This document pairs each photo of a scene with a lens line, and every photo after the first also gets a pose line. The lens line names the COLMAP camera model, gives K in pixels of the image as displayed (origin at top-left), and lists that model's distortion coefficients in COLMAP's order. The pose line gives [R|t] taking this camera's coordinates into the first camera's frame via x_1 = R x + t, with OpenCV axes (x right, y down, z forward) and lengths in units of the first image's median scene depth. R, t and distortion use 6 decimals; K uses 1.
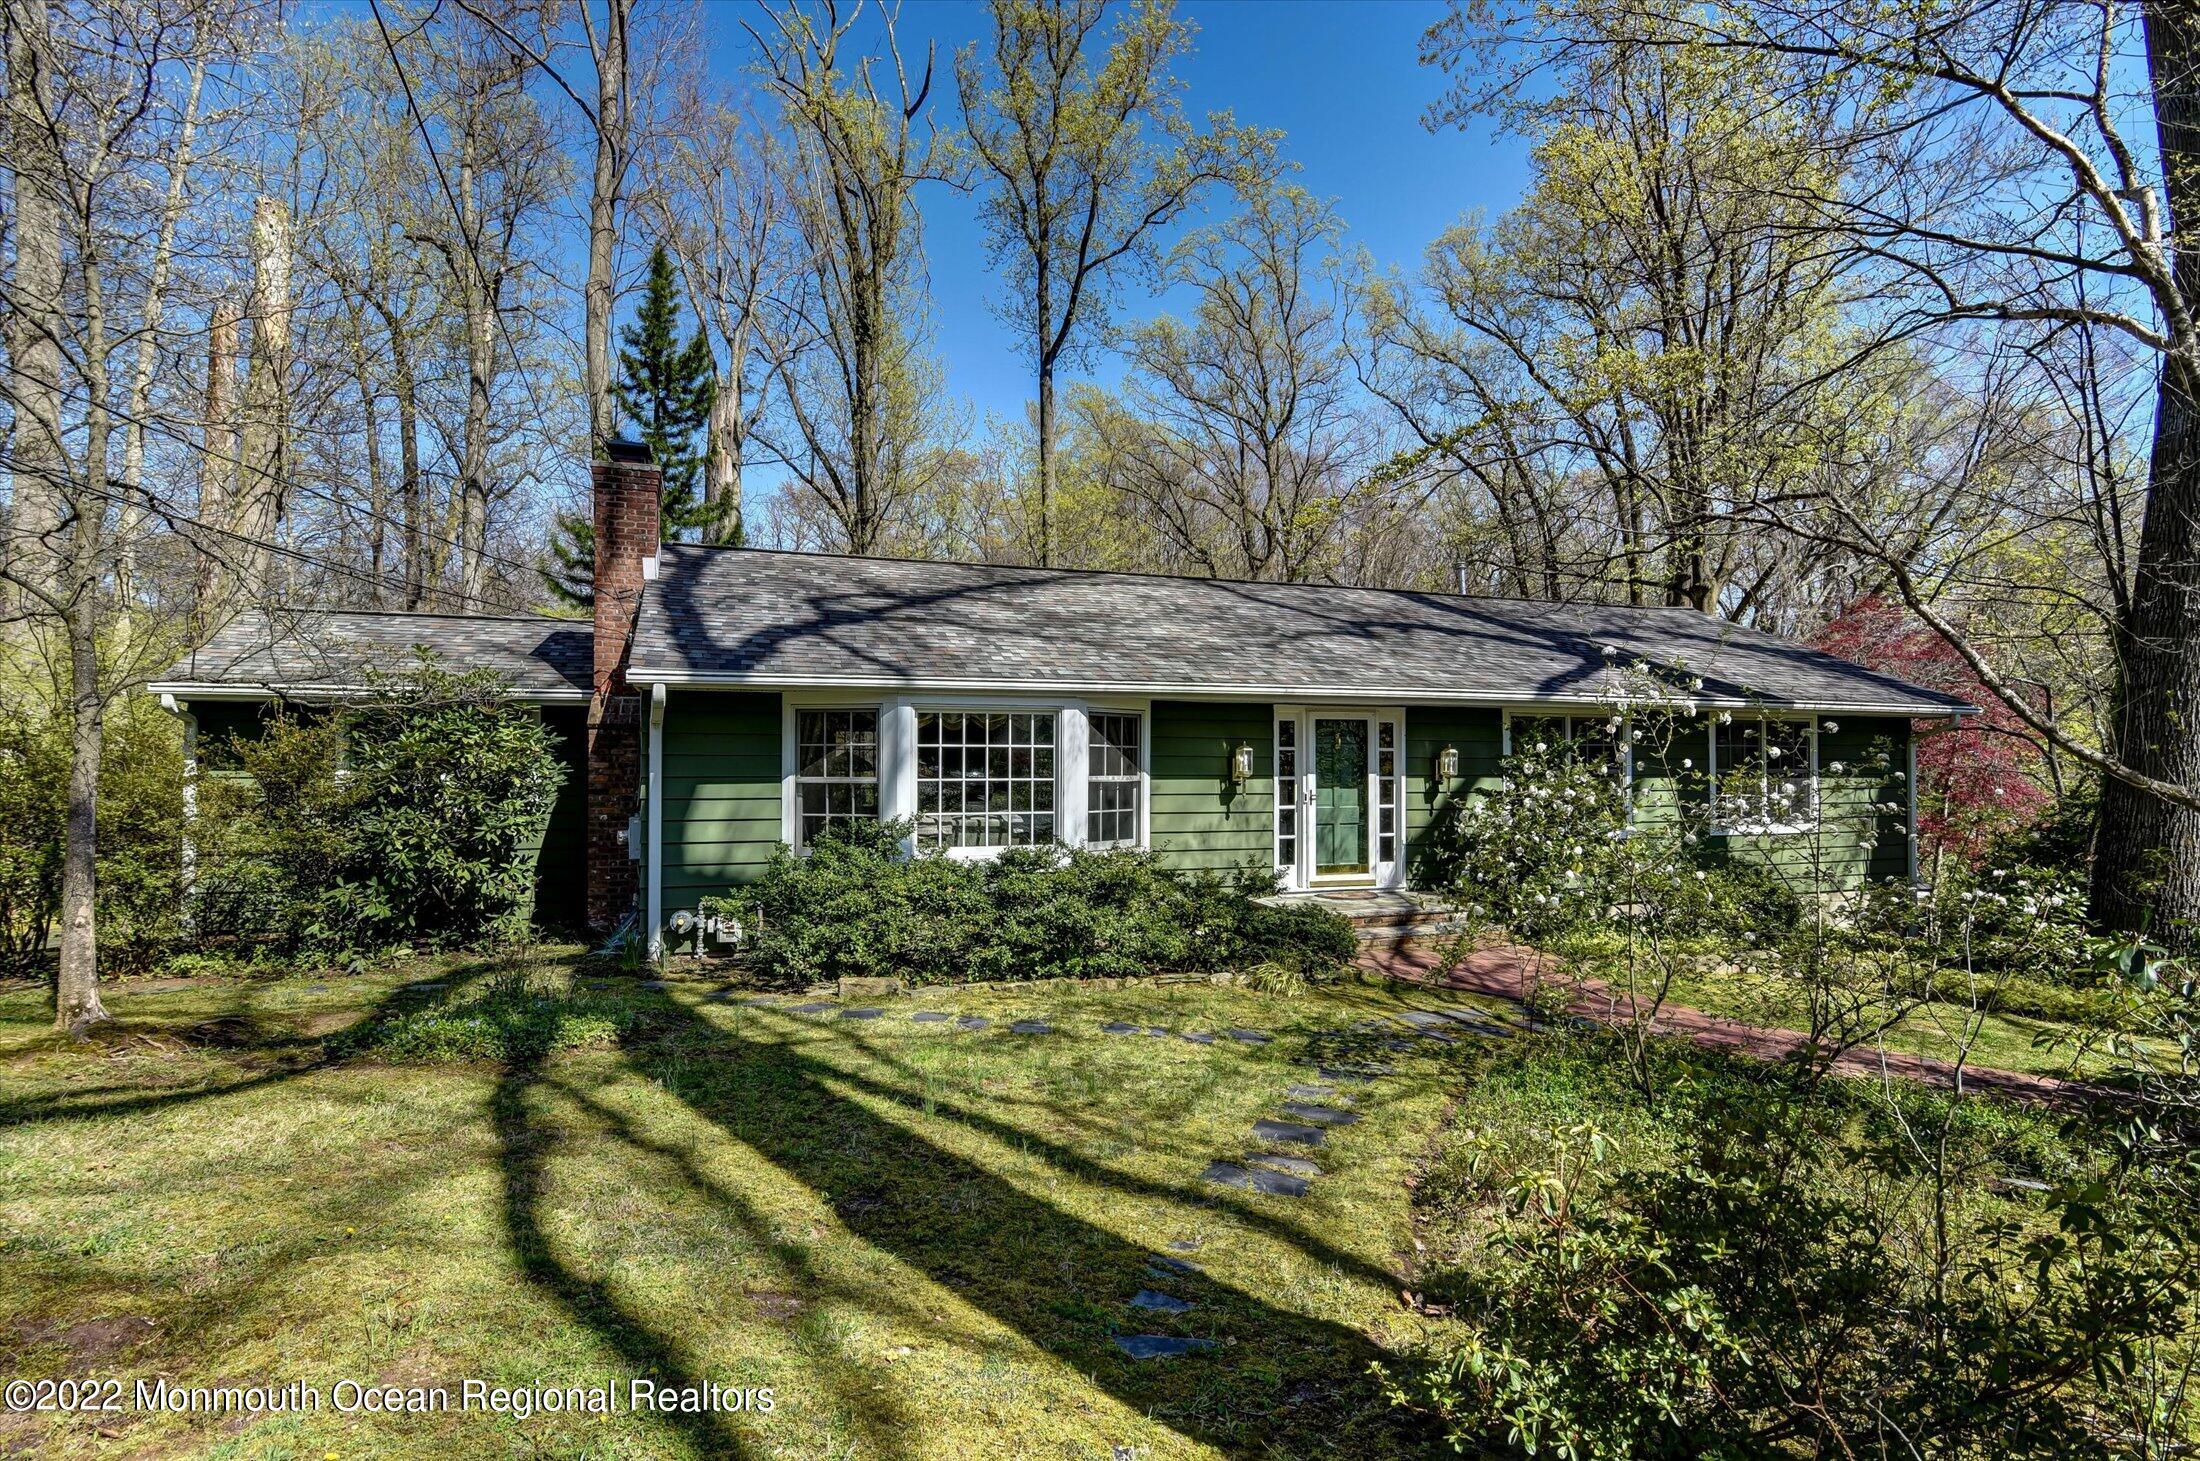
lens RADIAL K [[1075.1, 0, 1100.0], [0, 1075.1, 730.5], [0, 0, 1]] dist [-0.021478, -0.000700]
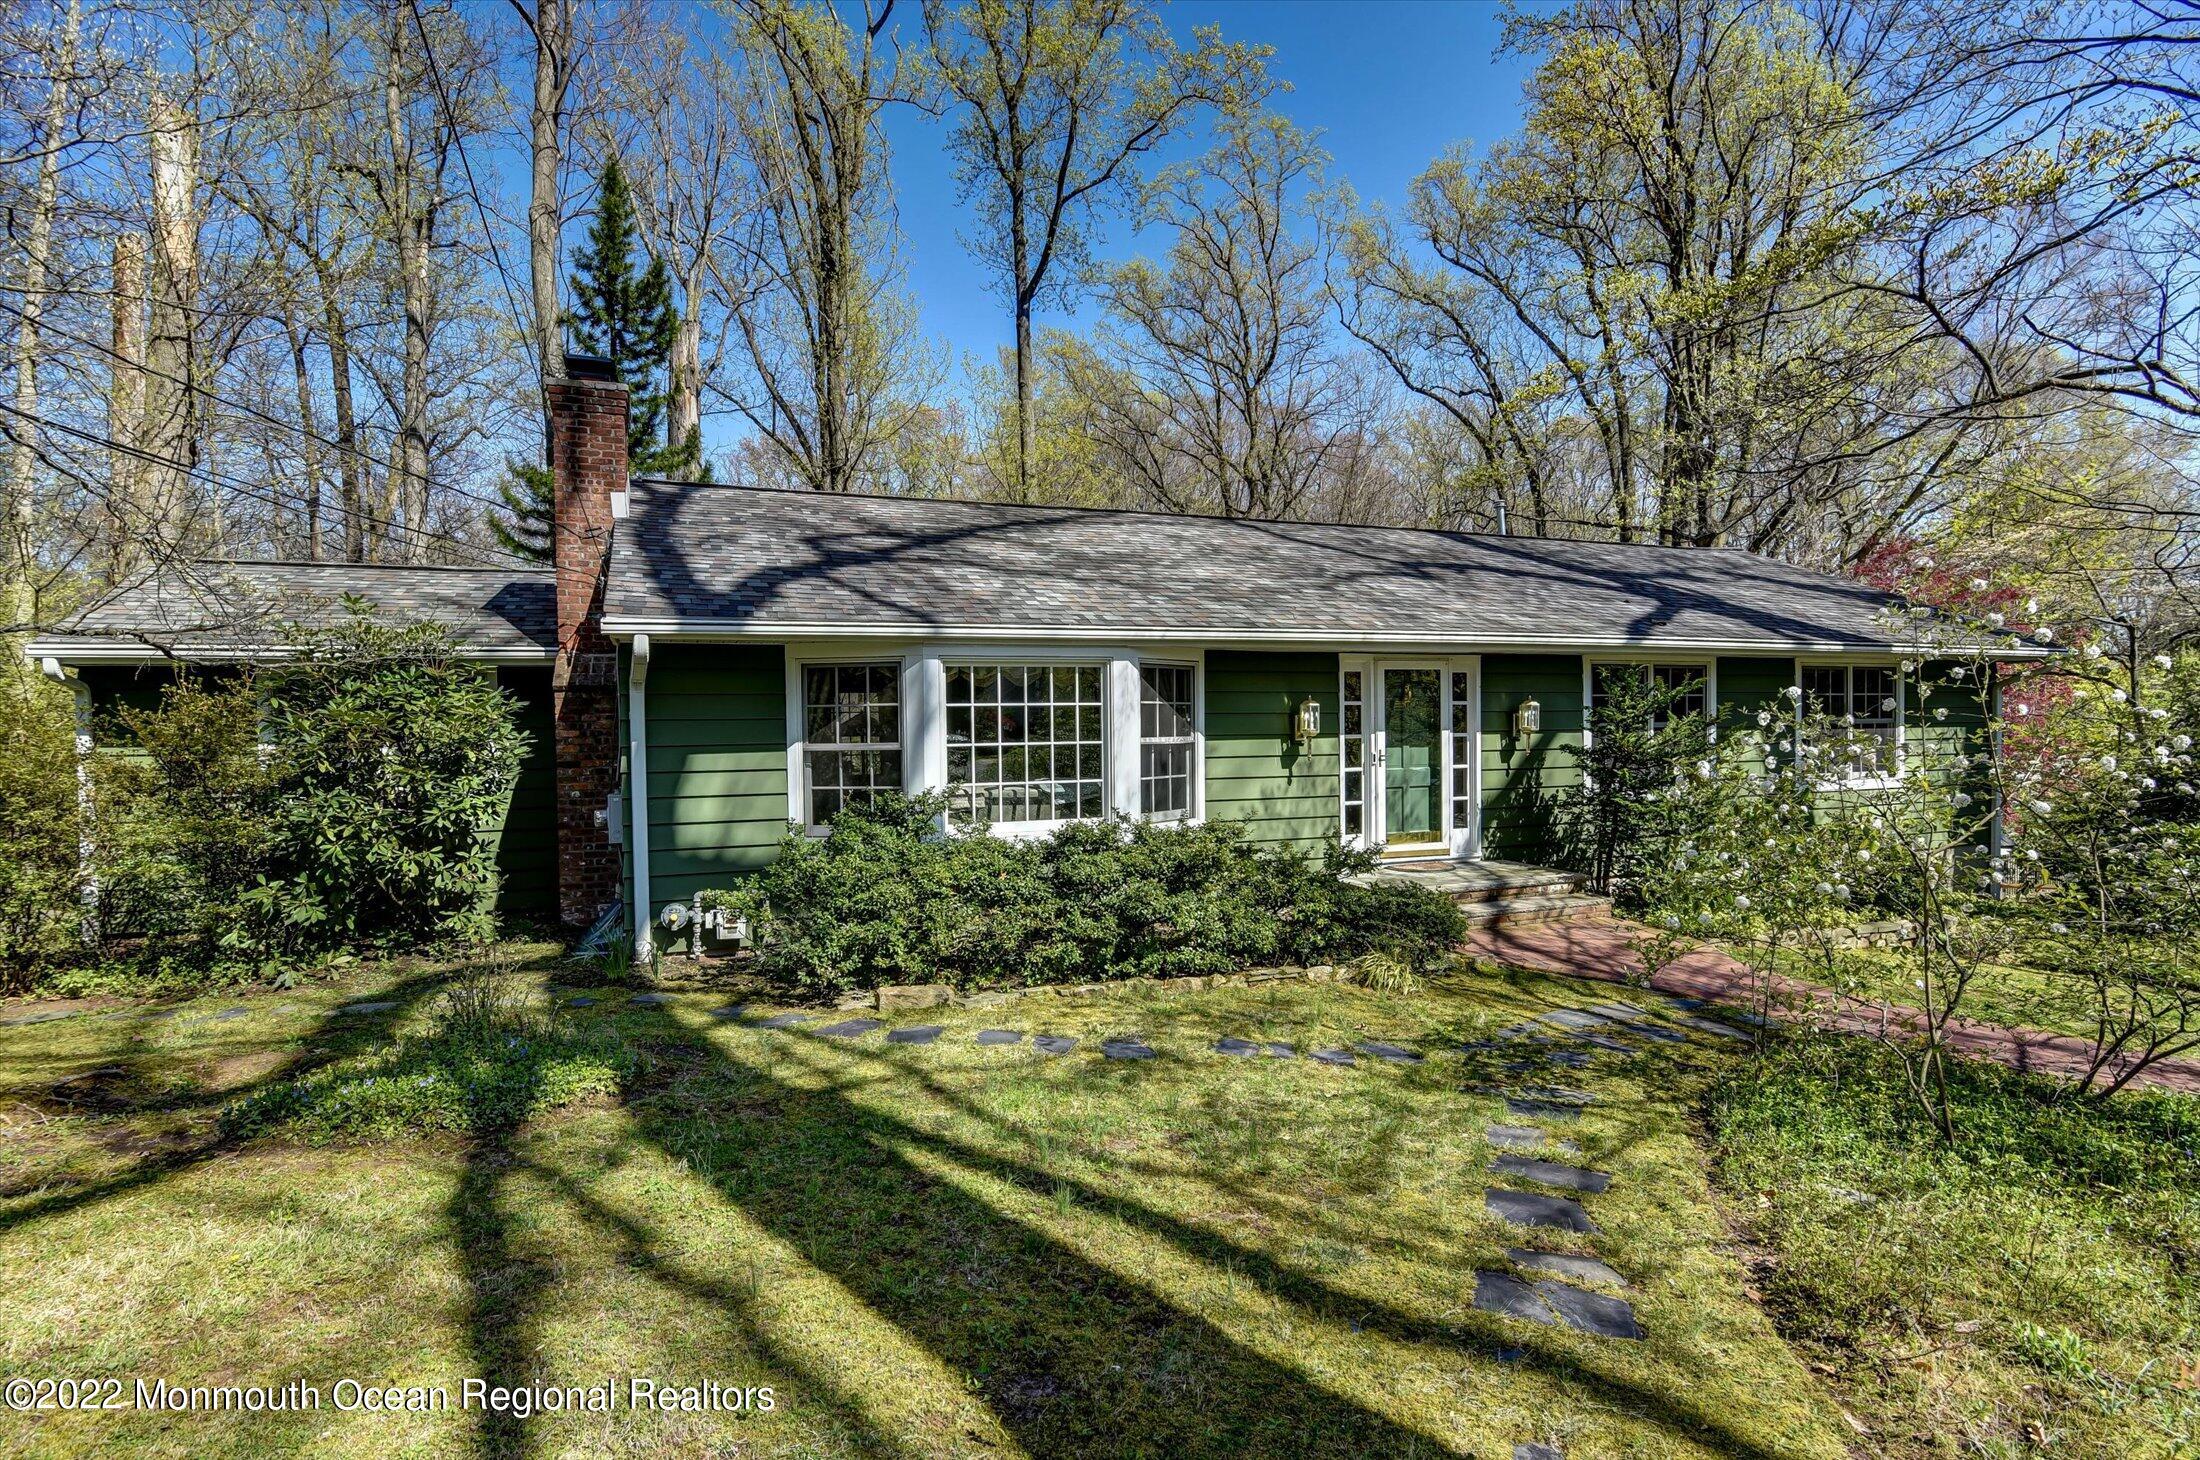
lens RADIAL K [[1092.8, 0, 1096.7], [0, 1092.8, 736.1], [0, 0, 1]] dist [-0.021136, -0.000473]
pose [[0.999625, -0.015247, 0.022765, -0.063968], [0.014302, 0.999053, 0.041101, 0.004342], [-0.023370, -0.040760, 0.998896, 0.117830]]
